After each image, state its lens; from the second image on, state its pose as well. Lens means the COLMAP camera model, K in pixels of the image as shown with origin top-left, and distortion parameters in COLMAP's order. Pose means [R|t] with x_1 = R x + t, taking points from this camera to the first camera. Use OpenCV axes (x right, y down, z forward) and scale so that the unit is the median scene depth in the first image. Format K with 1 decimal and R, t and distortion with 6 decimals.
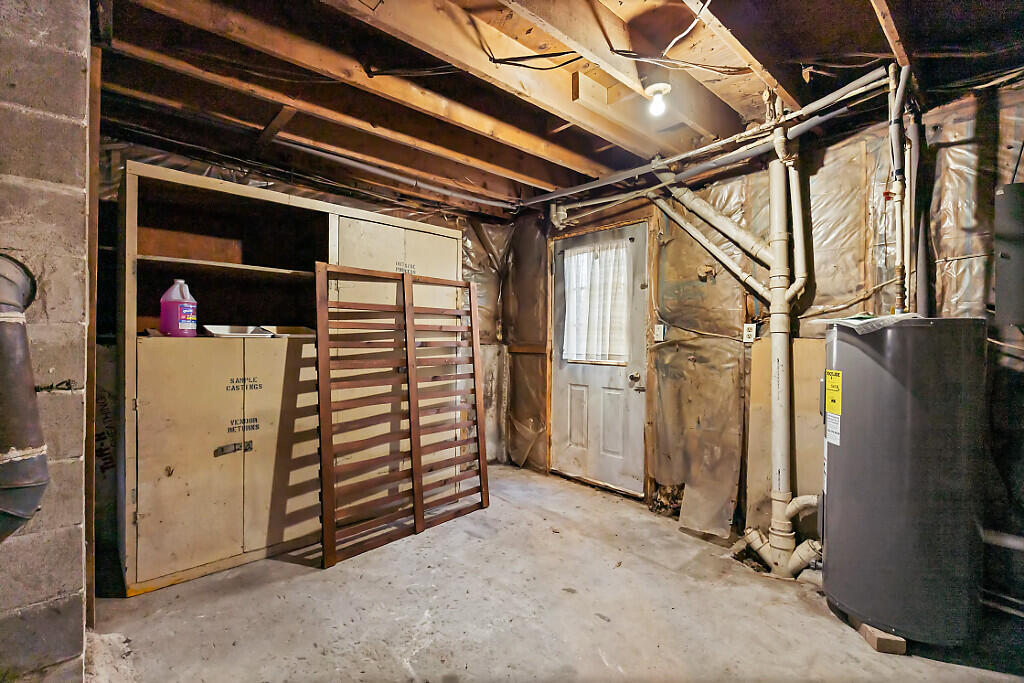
lens RADIAL K [[461.3, 0, 512.0], [0, 461.3, 341.5], [0, 0, 1]] dist [-0.000505, -0.000405]
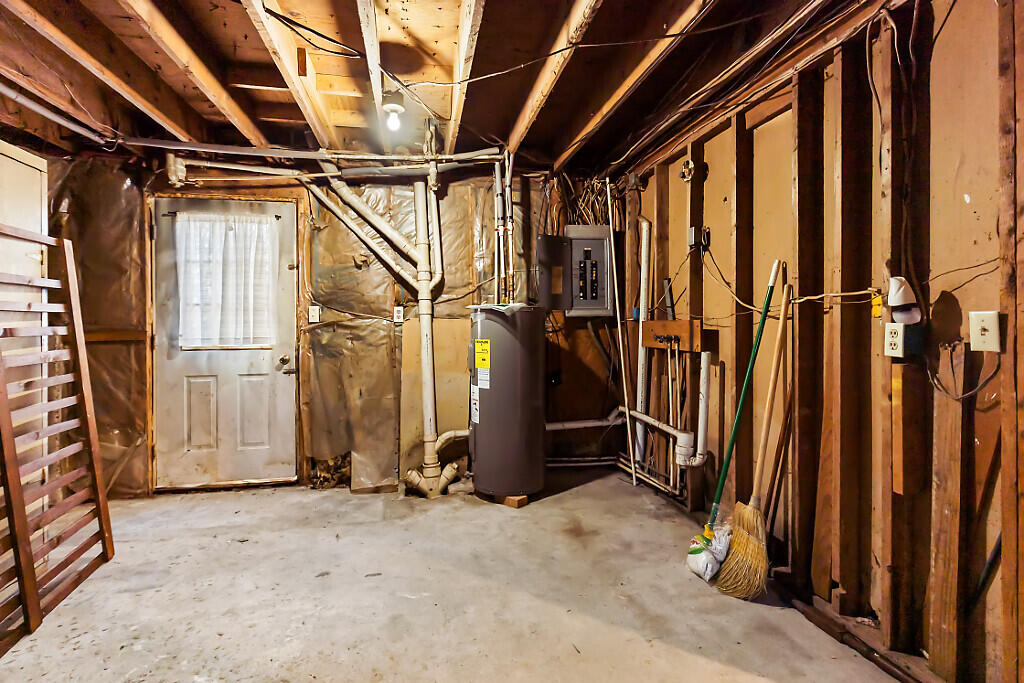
lens RADIAL K [[467.8, 0, 512.0], [0, 467.8, 319.6], [0, 0, 1]] dist [-0.000060, -0.000408]
pose [[0.507878, -0.009233, 0.861380, -0.372496], [0.014786, 0.999889, 0.002000, -0.002472], [-0.861302, 0.011721, 0.507958, 0.094047]]
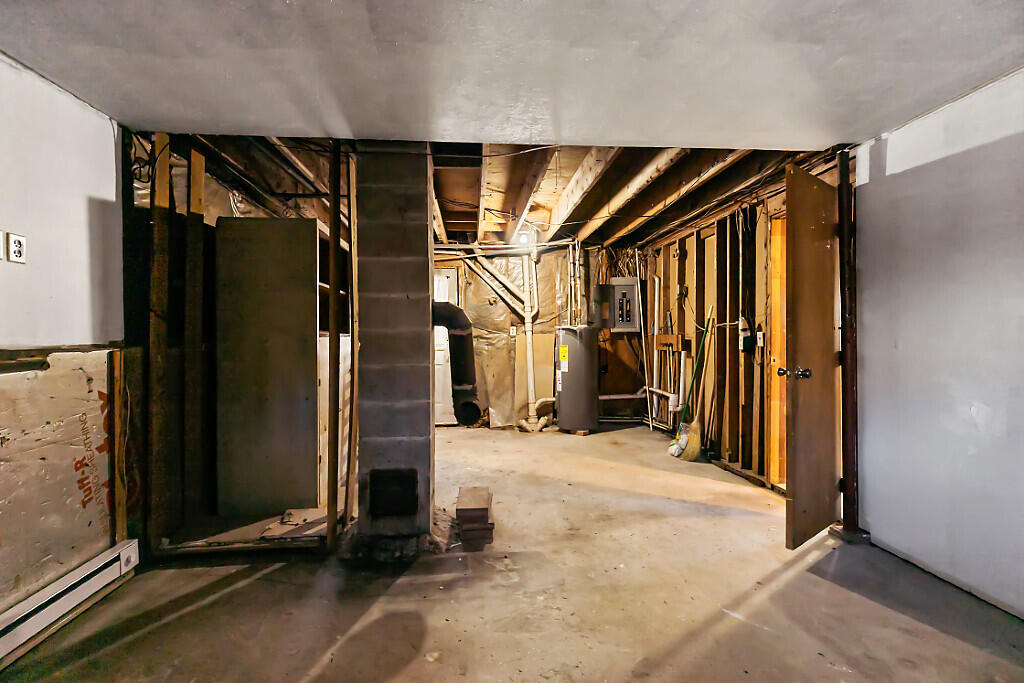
lens RADIAL K [[464.9, 0, 511.9], [0, 464.9, 332.4], [0, 0, 1]] dist [-0.000271, -0.000336]
pose [[0.600530, -0.009415, 0.799546, -1.111621], [0.015331, 0.999882, 0.000260, -0.011941], [-0.799455, 0.012102, 0.600604, -0.270875]]
